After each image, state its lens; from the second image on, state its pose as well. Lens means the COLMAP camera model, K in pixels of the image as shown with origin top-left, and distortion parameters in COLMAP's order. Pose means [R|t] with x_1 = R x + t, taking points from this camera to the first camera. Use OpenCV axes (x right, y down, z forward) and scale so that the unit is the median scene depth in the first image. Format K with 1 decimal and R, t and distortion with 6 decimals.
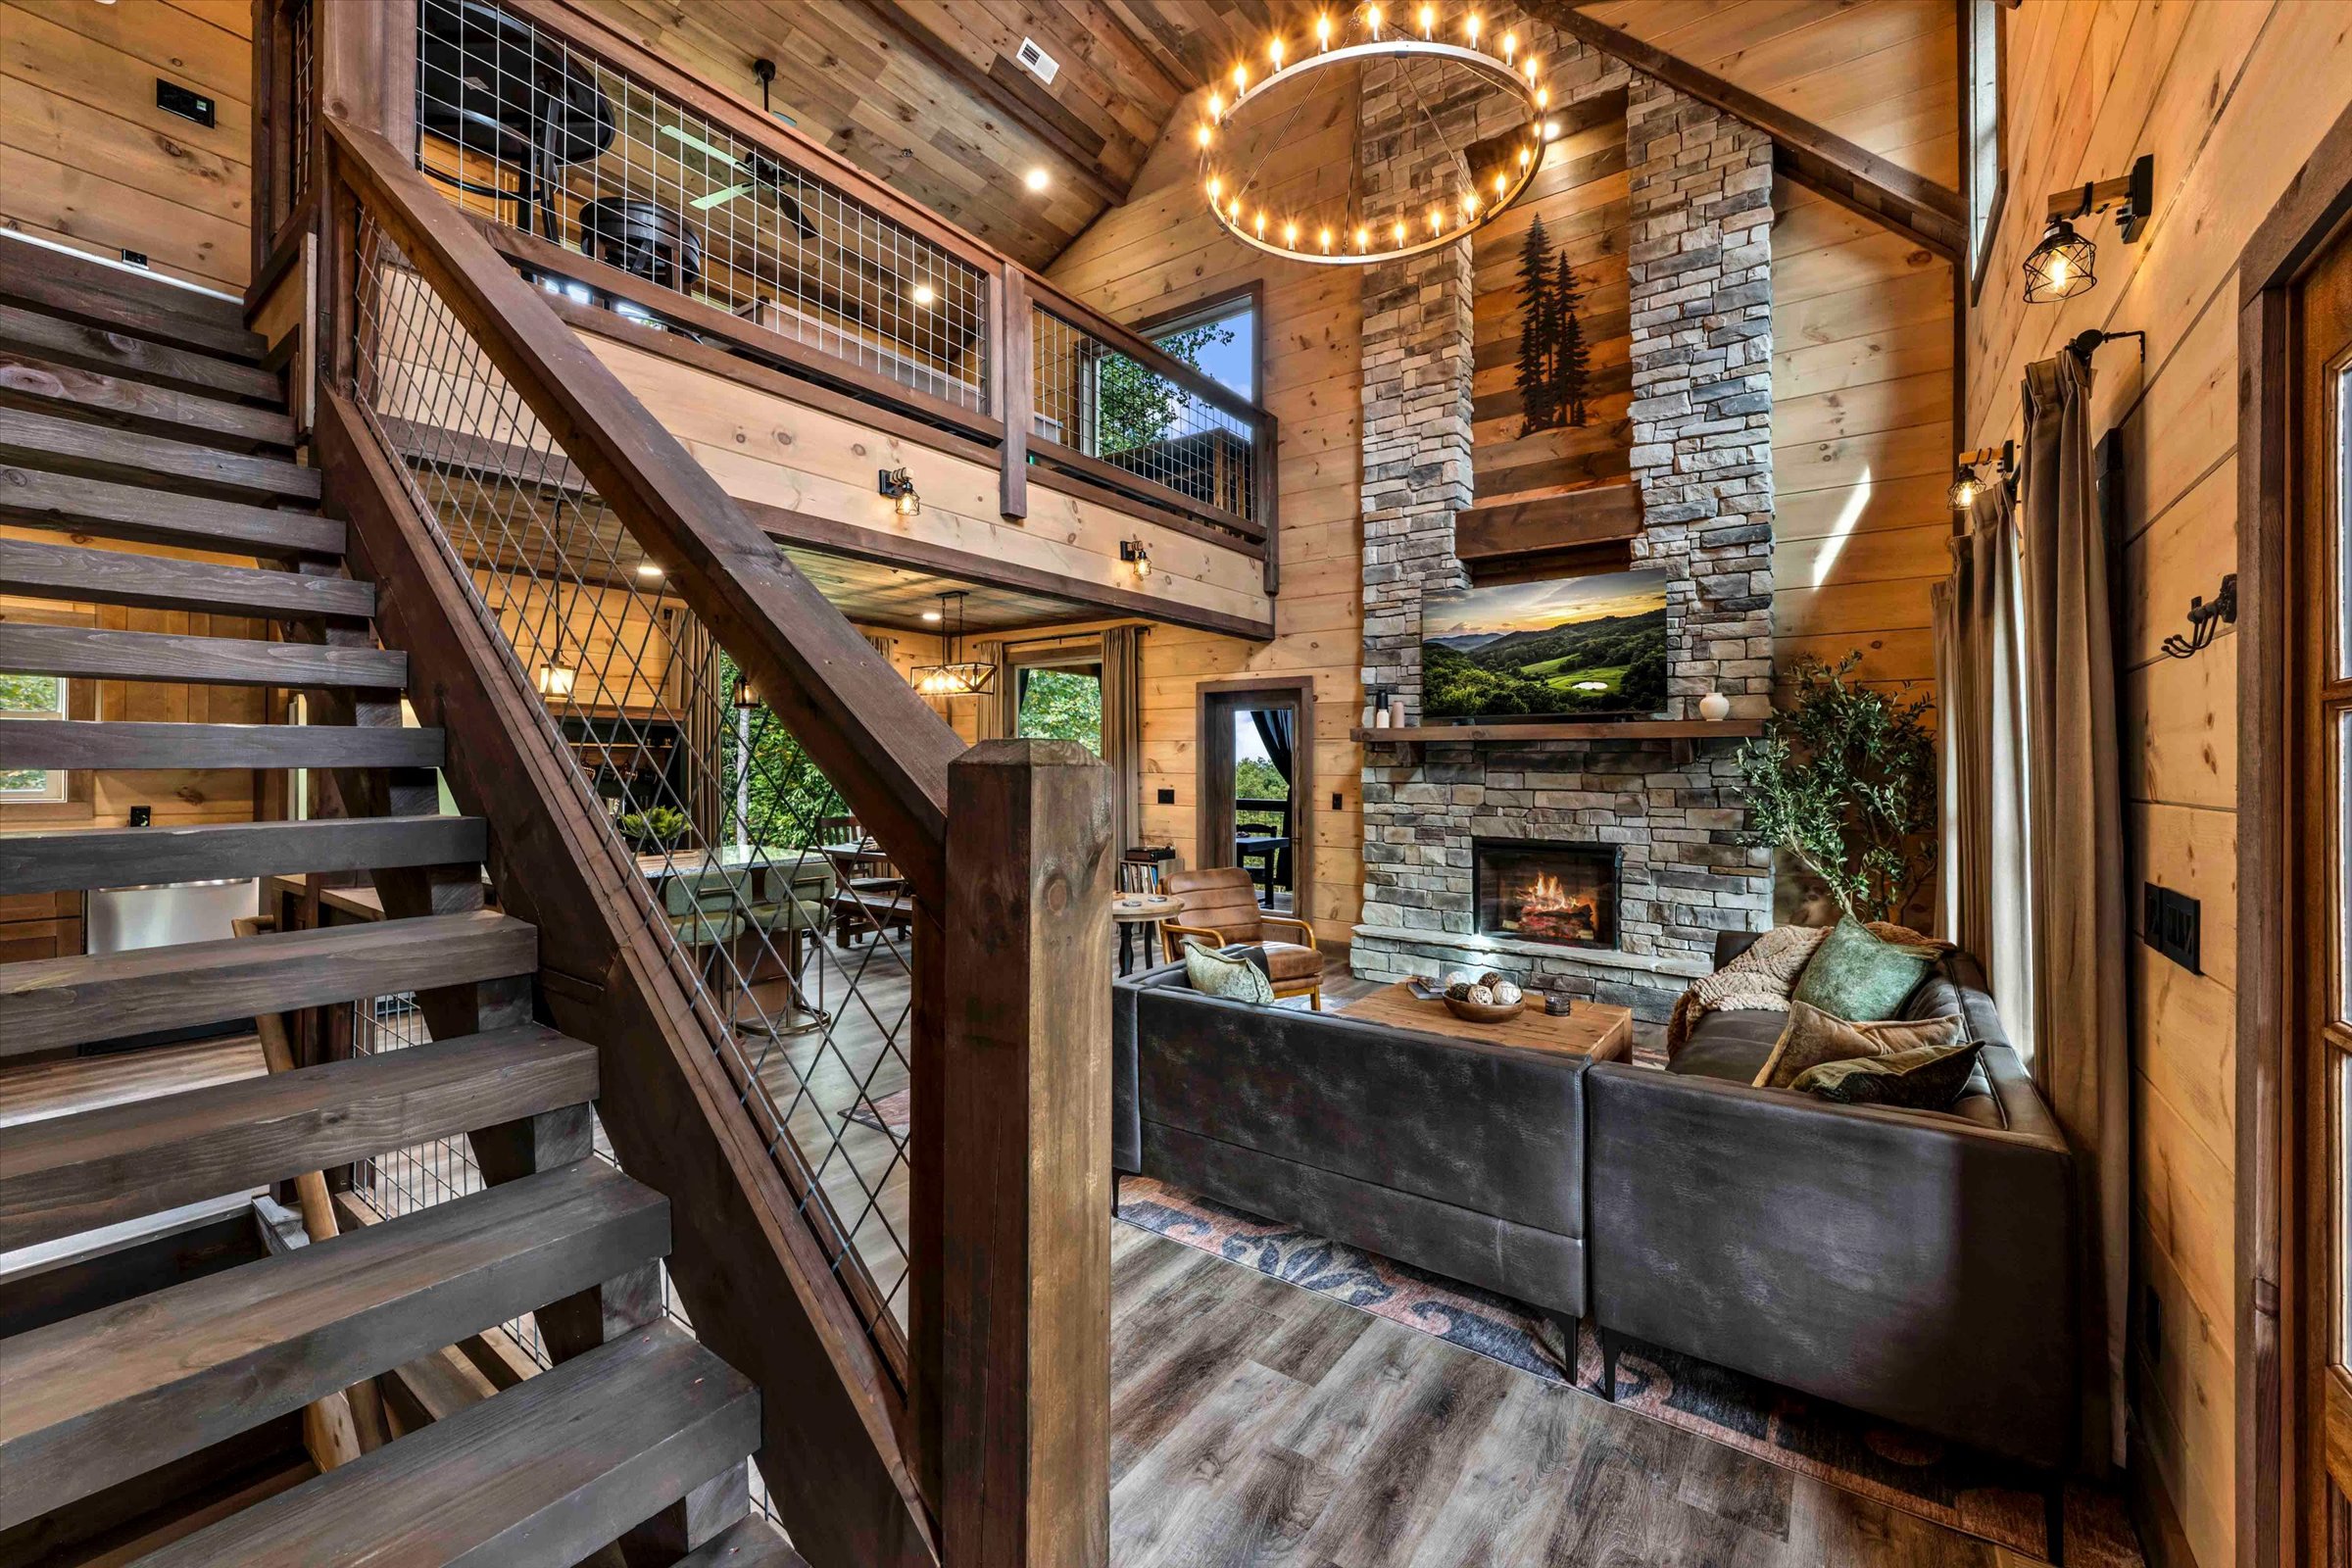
lens RADIAL K [[956.0, 0, 1176.0], [0, 956.0, 784.0], [0, 0, 1]] dist [-0.000013, 0.000012]
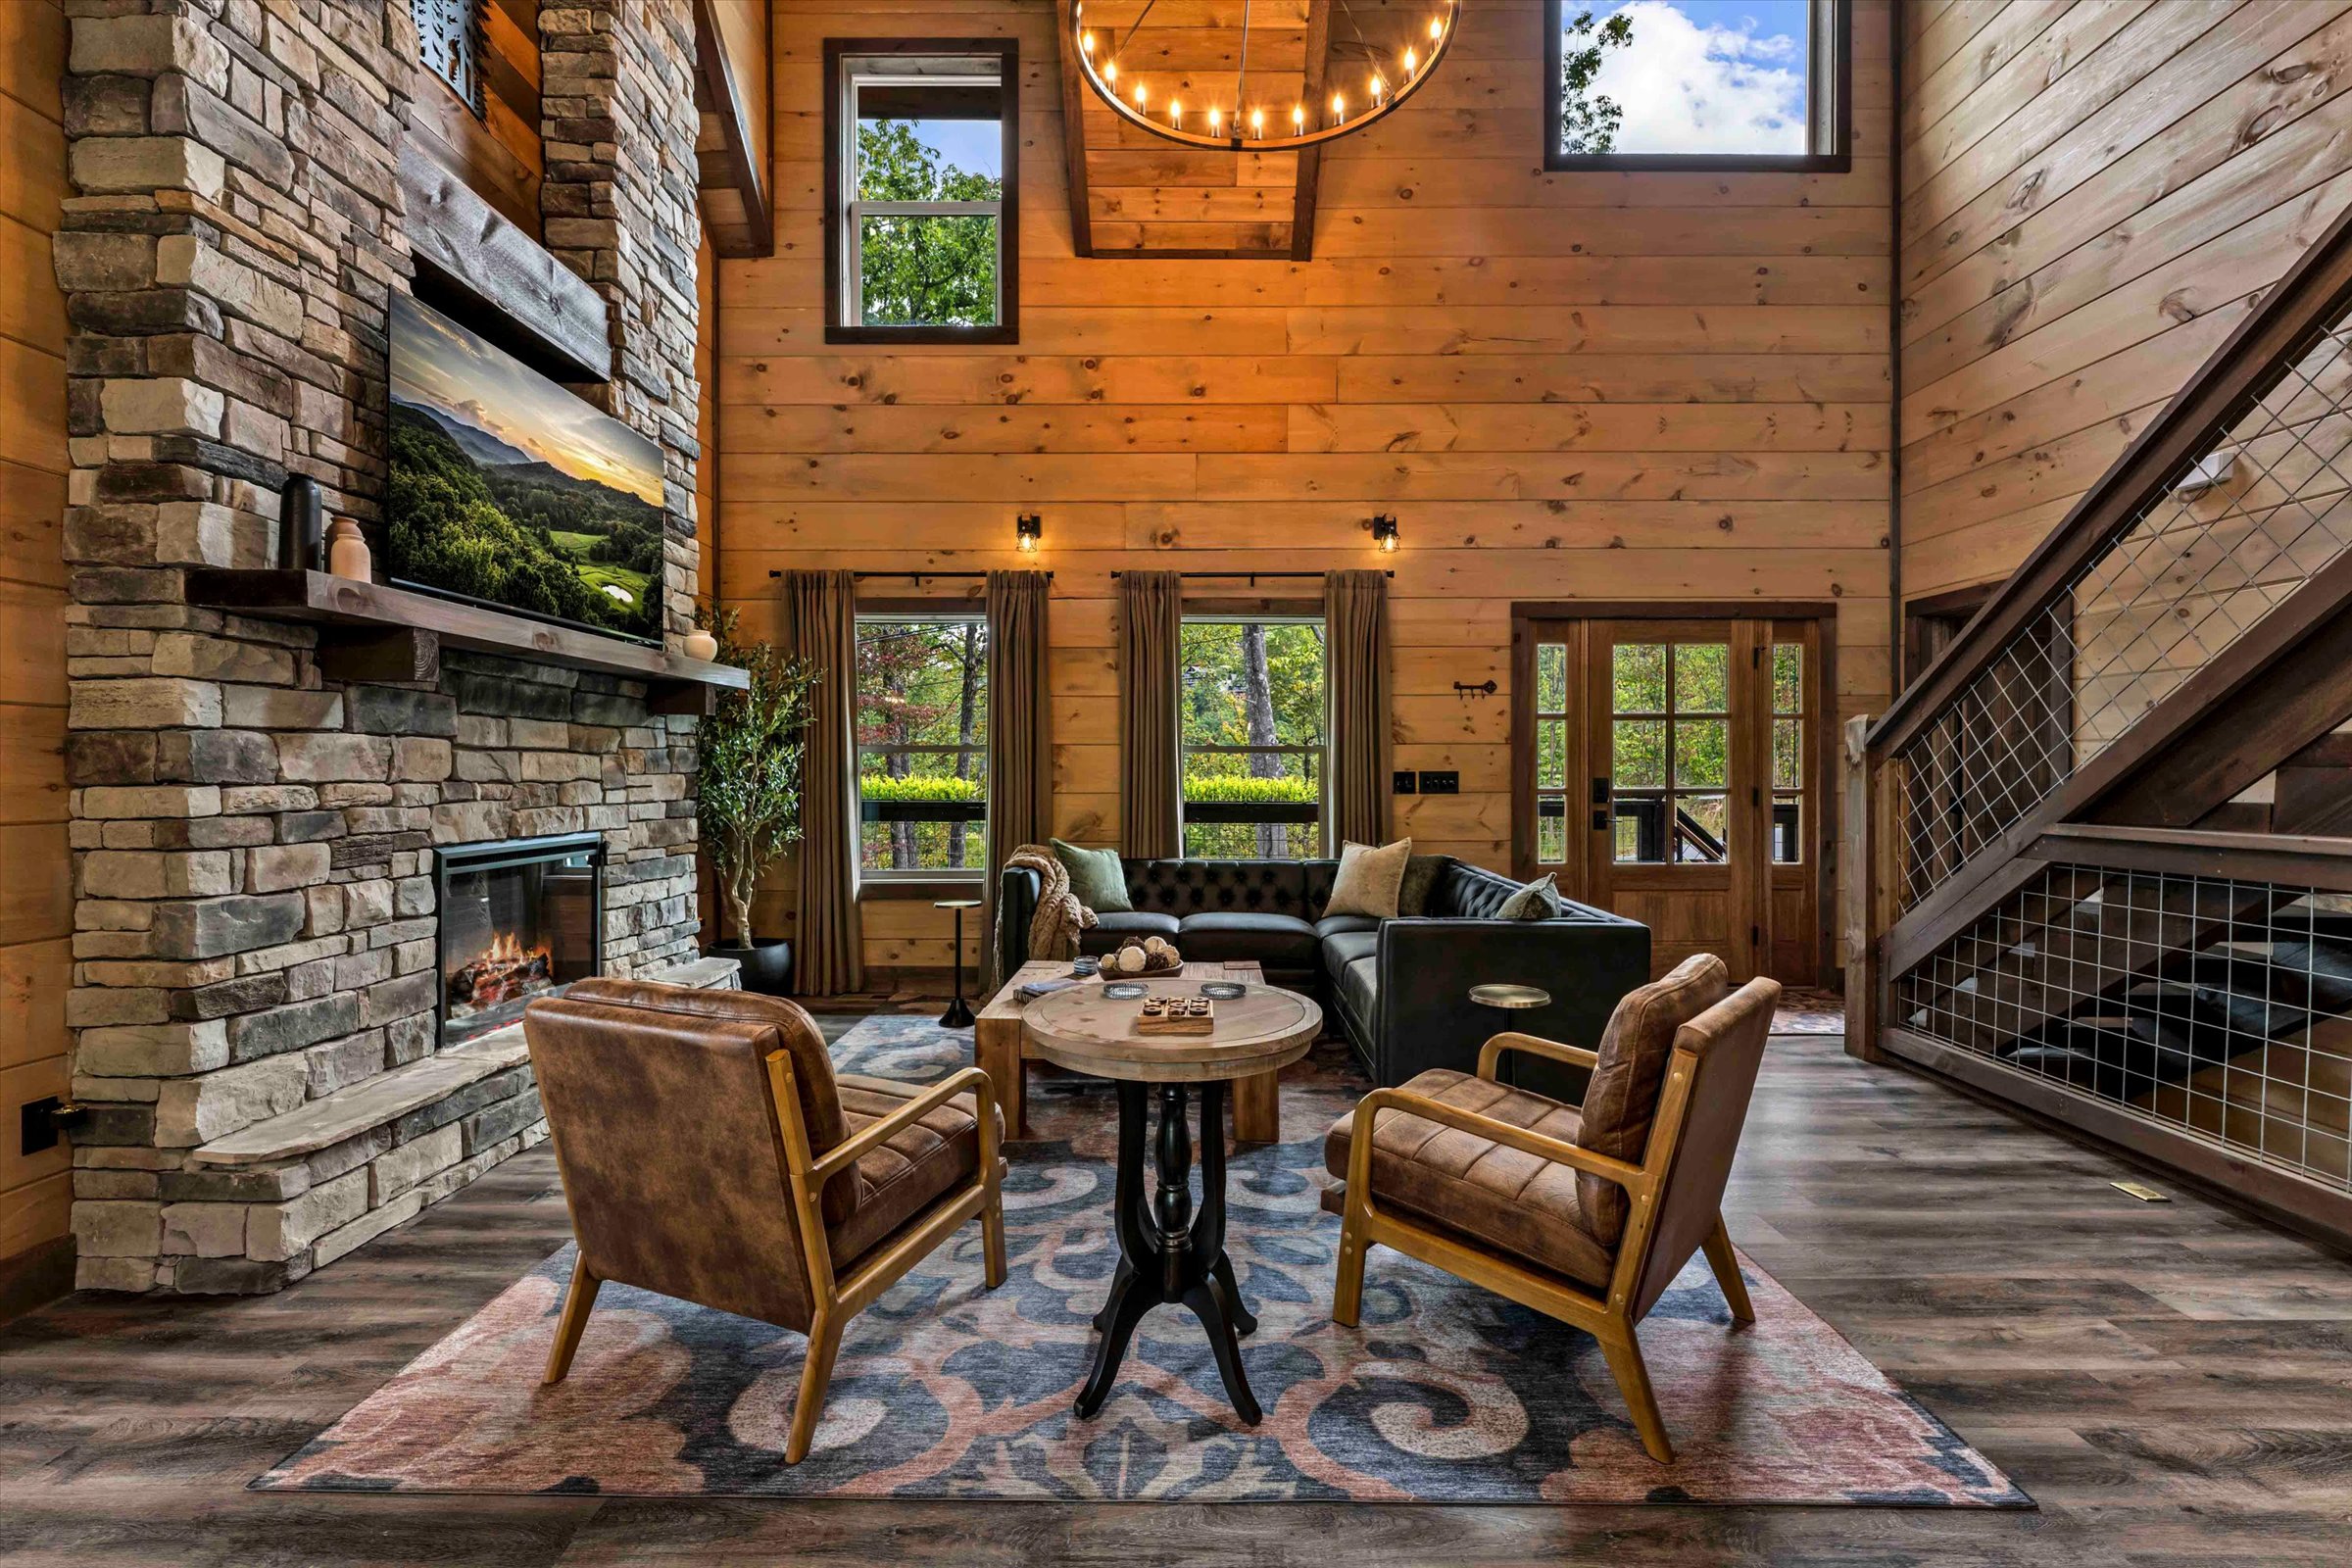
lens RADIAL K [[998.2, 0, 1176.0], [0, 998.2, 784.0], [0, 0, 1]] dist [-0.000150, 0.000096]
pose [[-0.581279, -0.014857, 0.813569, -0.329635], [0.012374, 0.999556, 0.027094, 0.015390], [-0.813610, 0.025817, -0.580837, 1.052186]]
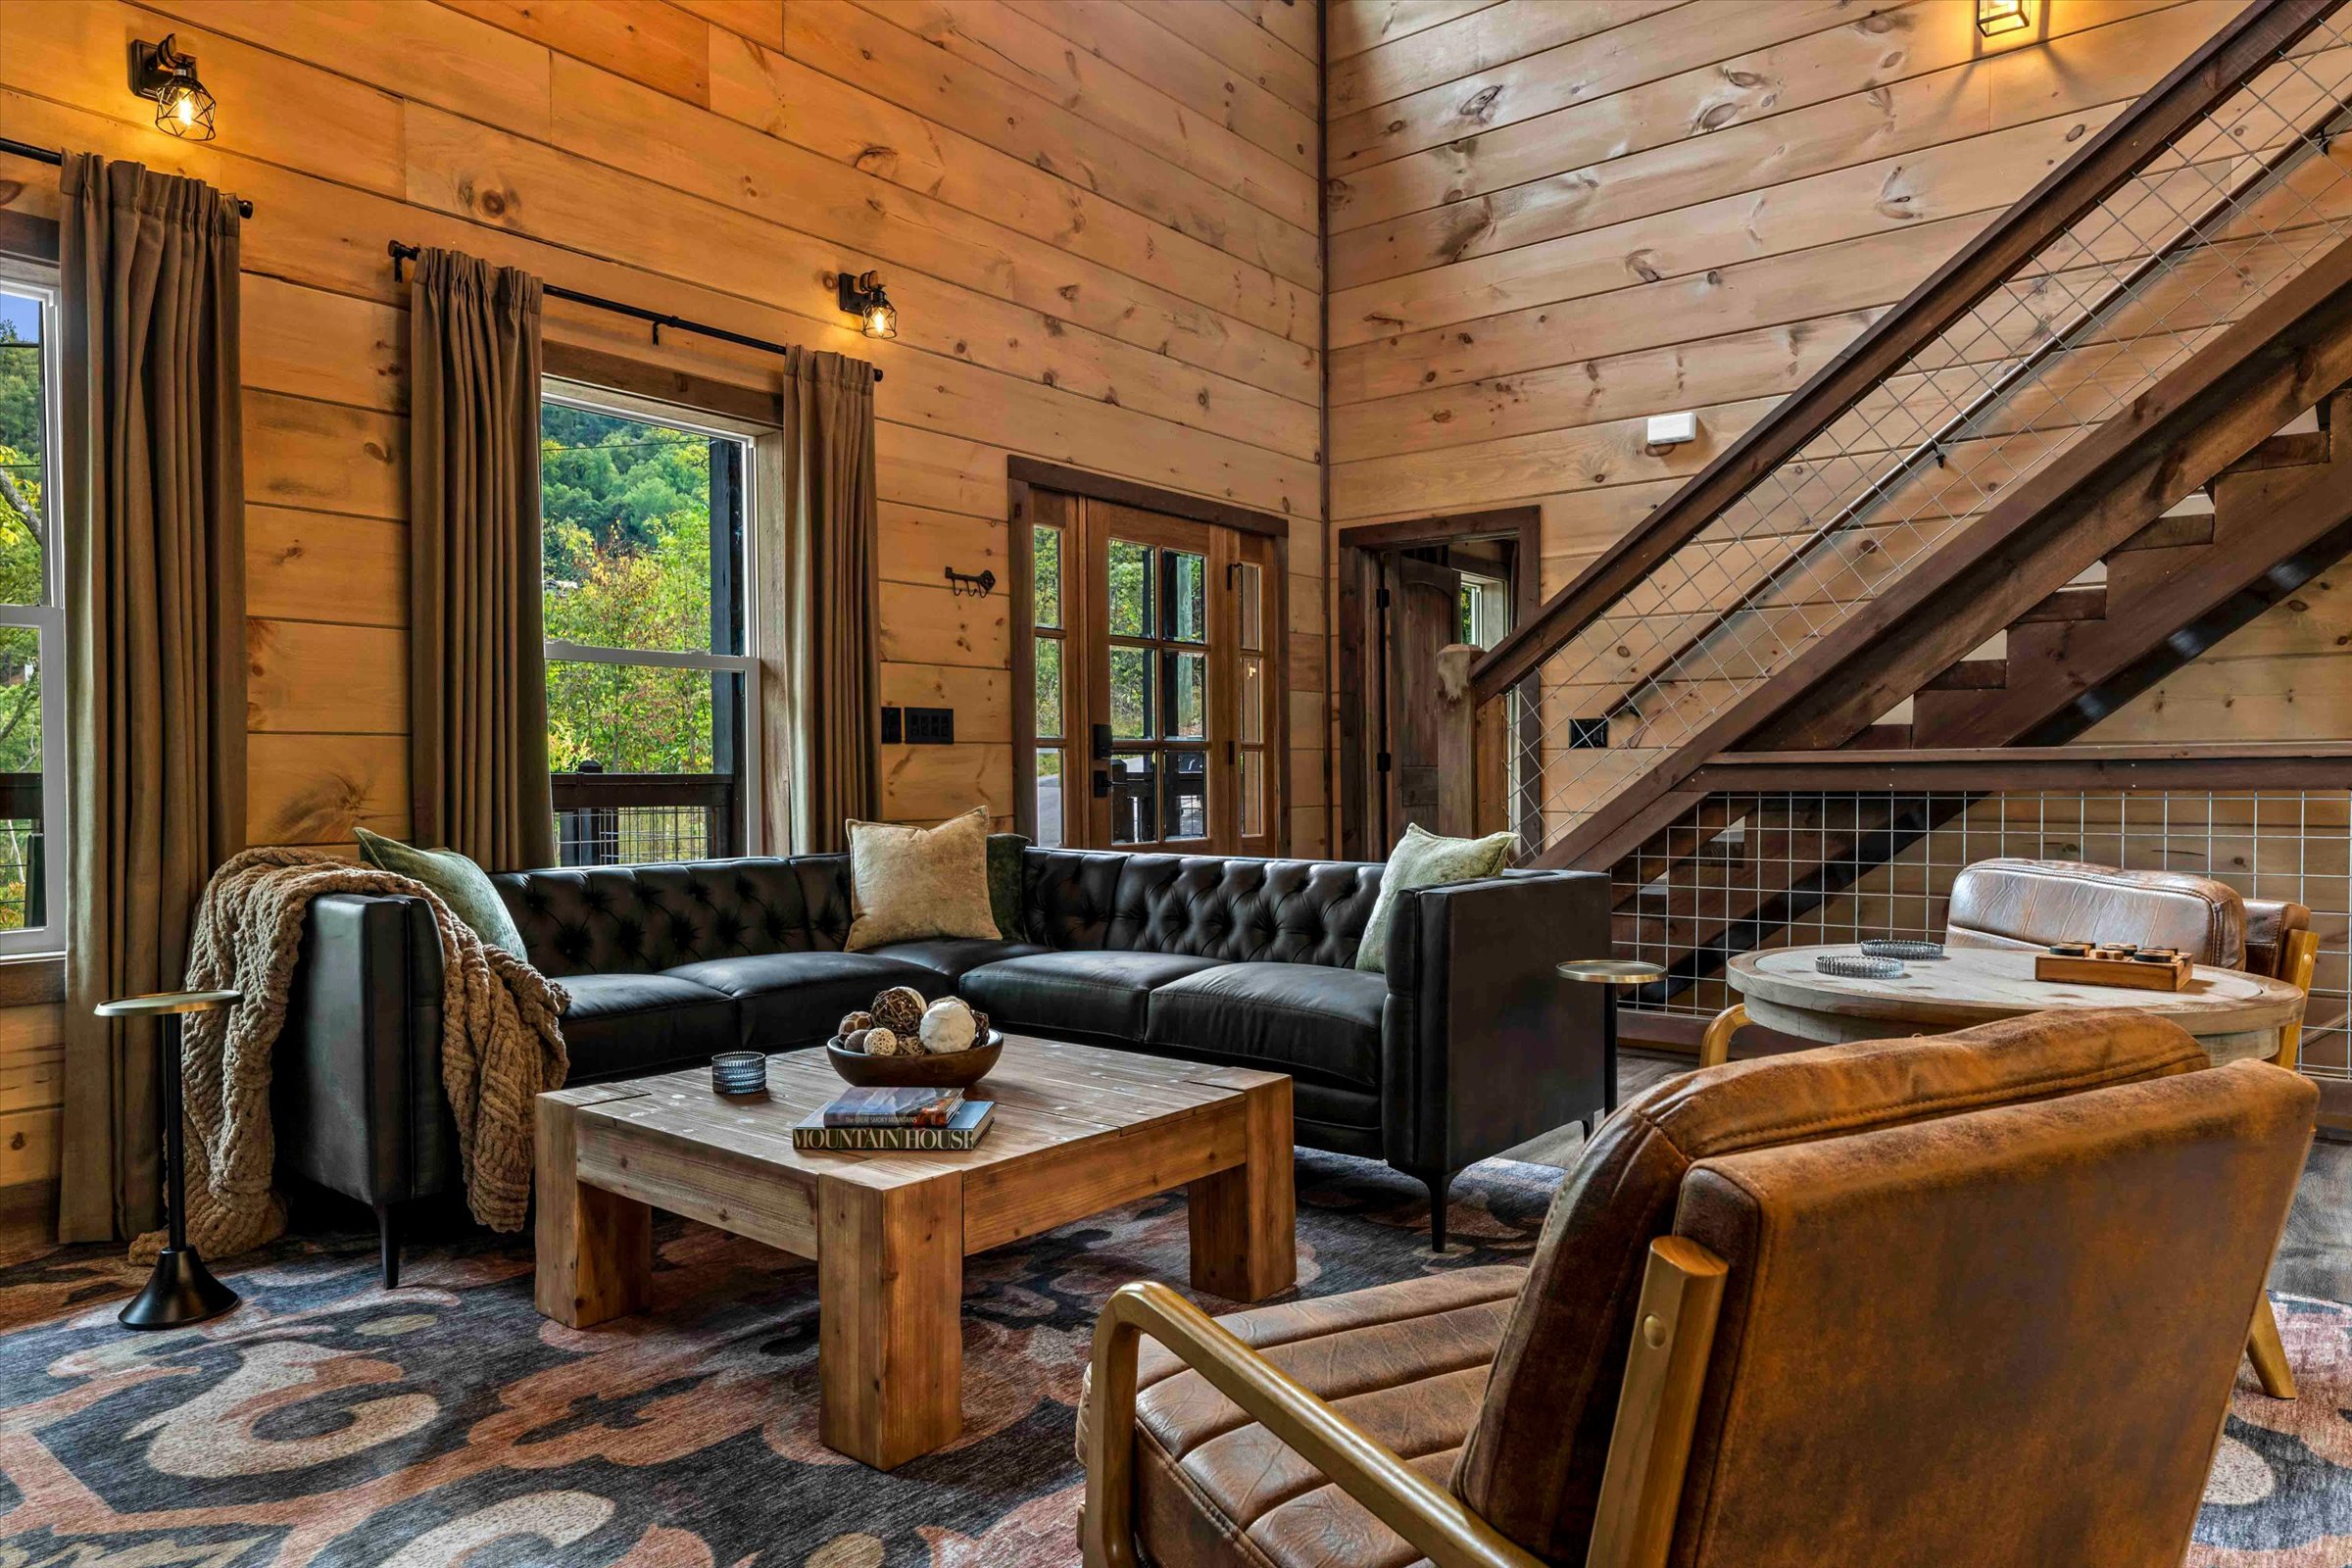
lens RADIAL K [[1474.8, 0, 1173.7], [0, 1474.8, 809.3], [0, 0, 1]] dist [0.000038, 0.000710]
pose [[-0.998609, 0.000635, 0.052728, 0.110004], [0.002933, 0.999048, 0.043520, 0.054957], [-0.052650, 0.043614, -0.997660, 1.168087]]
